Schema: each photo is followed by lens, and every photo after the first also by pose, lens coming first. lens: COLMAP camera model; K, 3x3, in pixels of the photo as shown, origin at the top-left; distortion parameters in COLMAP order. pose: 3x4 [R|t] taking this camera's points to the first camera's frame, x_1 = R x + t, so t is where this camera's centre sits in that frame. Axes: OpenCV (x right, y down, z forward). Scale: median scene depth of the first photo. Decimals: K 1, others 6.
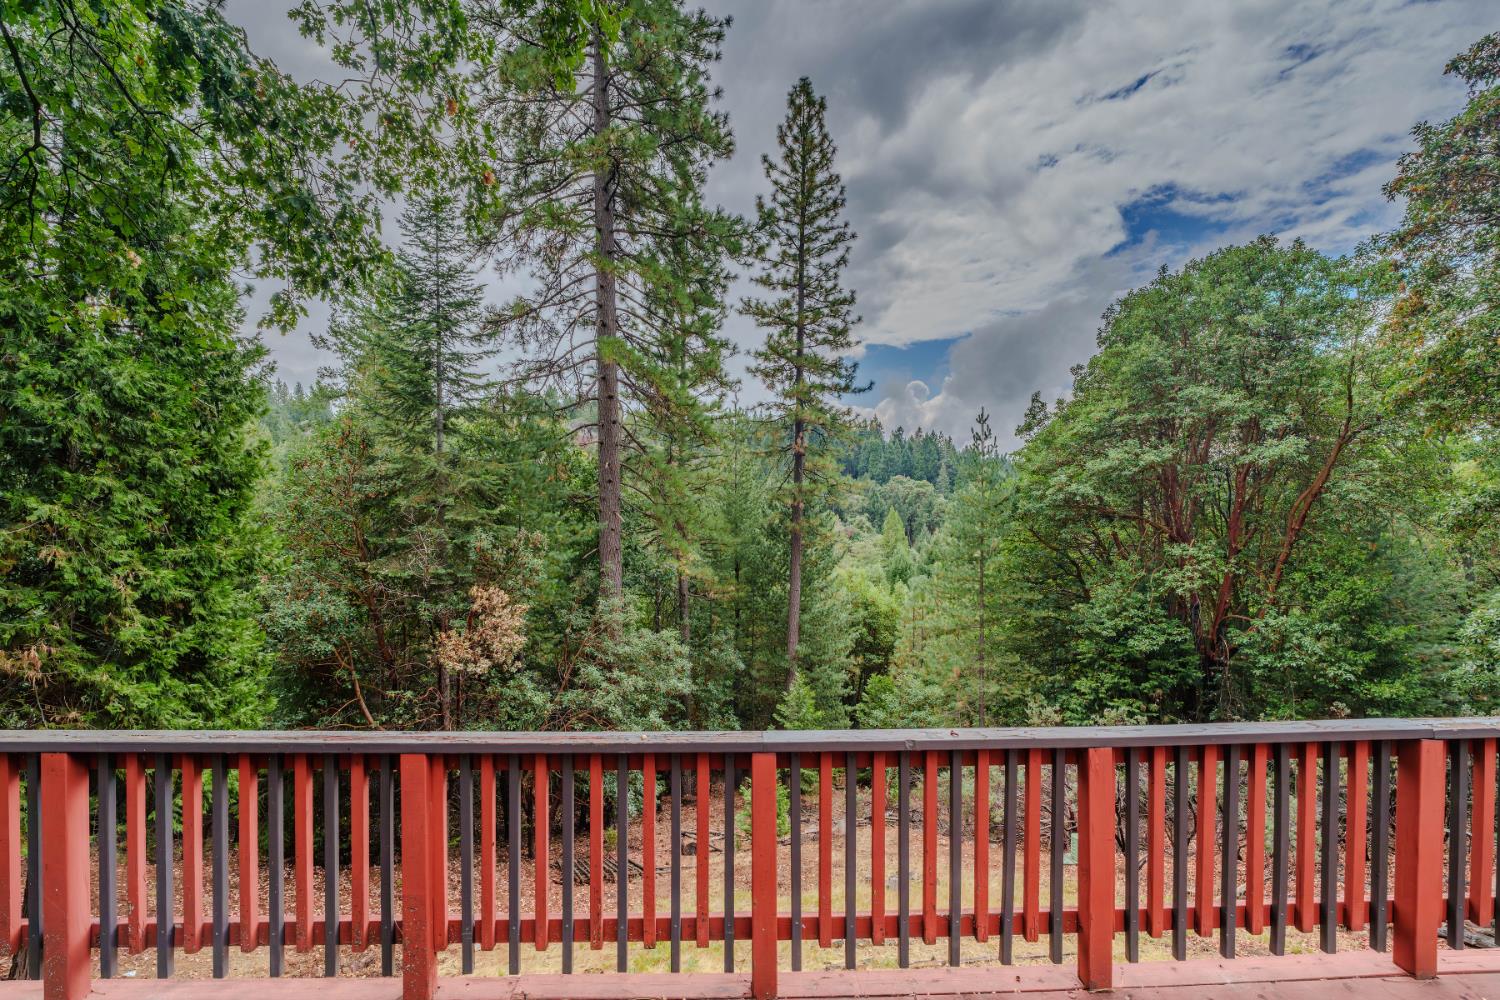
lens RADIAL K [[684.2, 0, 750.5], [0, 684.2, 520.6], [0, 0, 1]] dist [-0.011159, 0.006334]
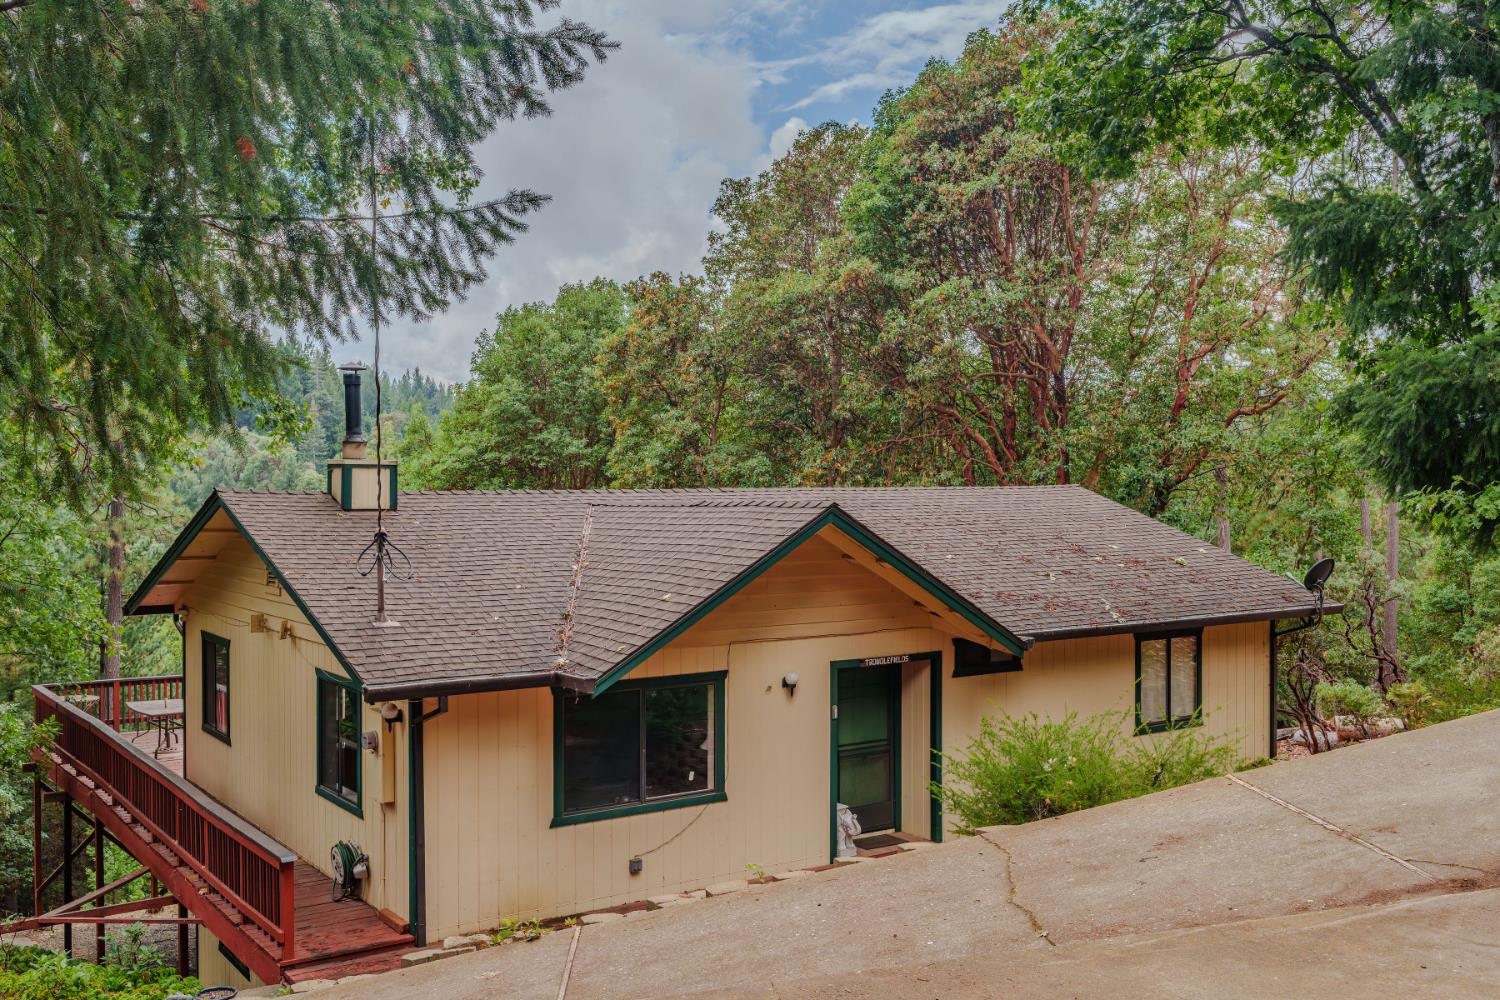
lens RADIAL K [[1431.9, 0, 750.0], [0, 1431.9, 500.0], [0, 0, 1]] dist [0.000004, 0.000134]
pose [[0.845273, -0.012875, 0.534180, -0.227238], [0.013393, 0.999906, 0.002906, -0.079547], [-0.534167, 0.004698, 0.845366, -0.881004]]
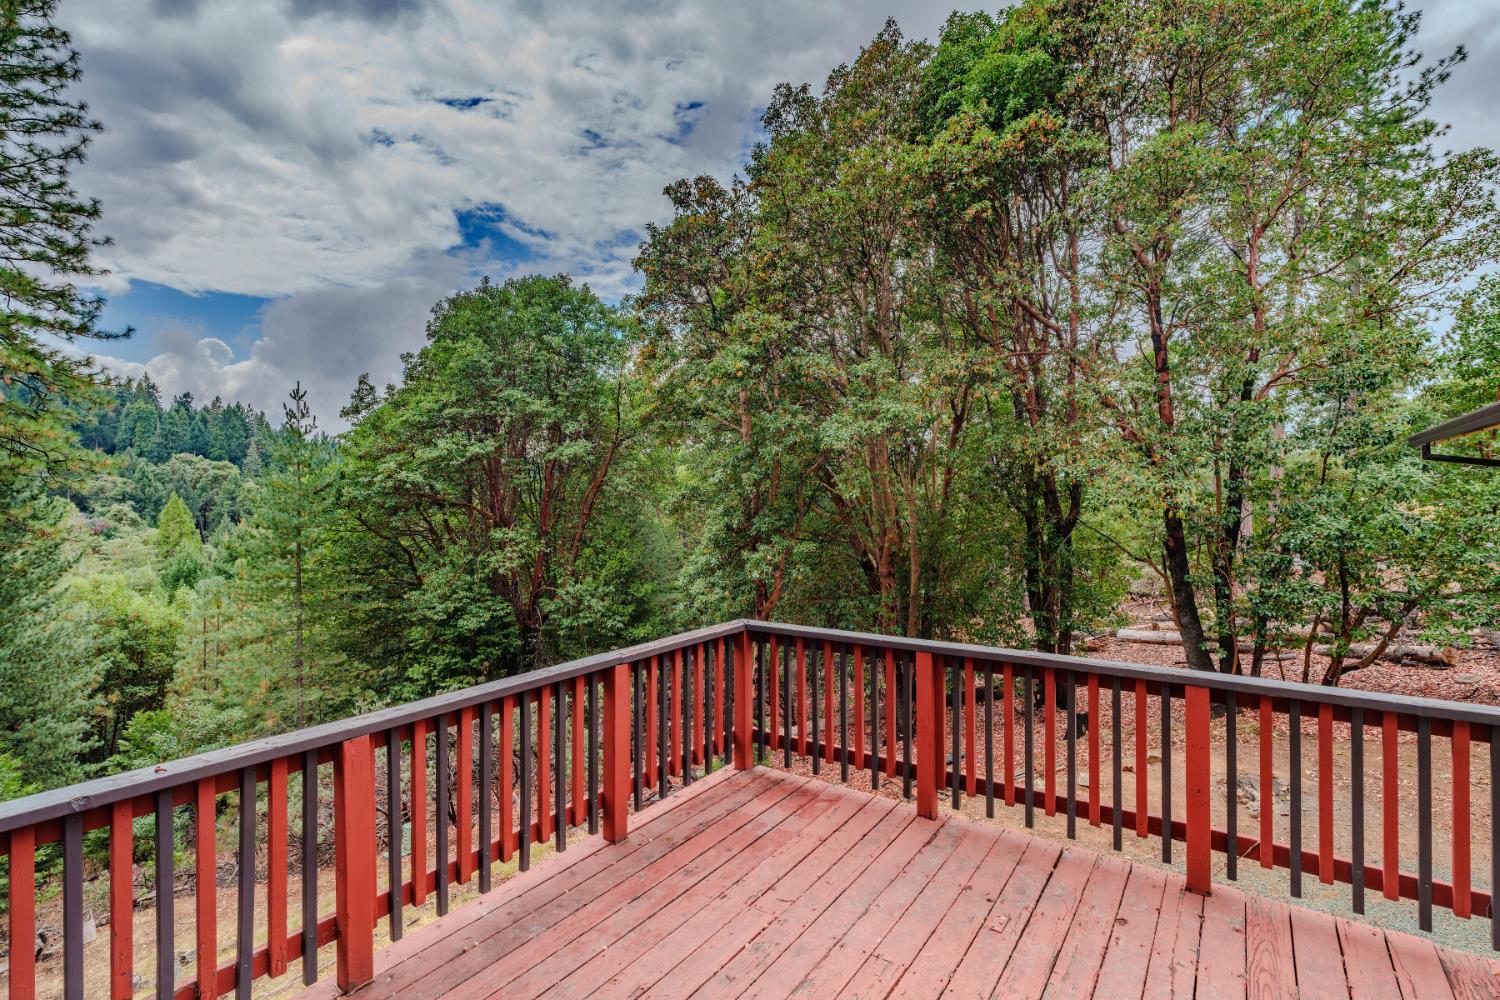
lens RADIAL K [[672.6, 0, 750.0], [0, 672.6, 500.0], [0, 0, 1]] dist [0.016810, -0.007116]
pose [[0.620355, 0.002763, 0.784317, 0.013251], [0.007027, 0.999934, -0.009081, 0.000414], [-0.784290, 0.011144, 0.620294, -0.007469]]
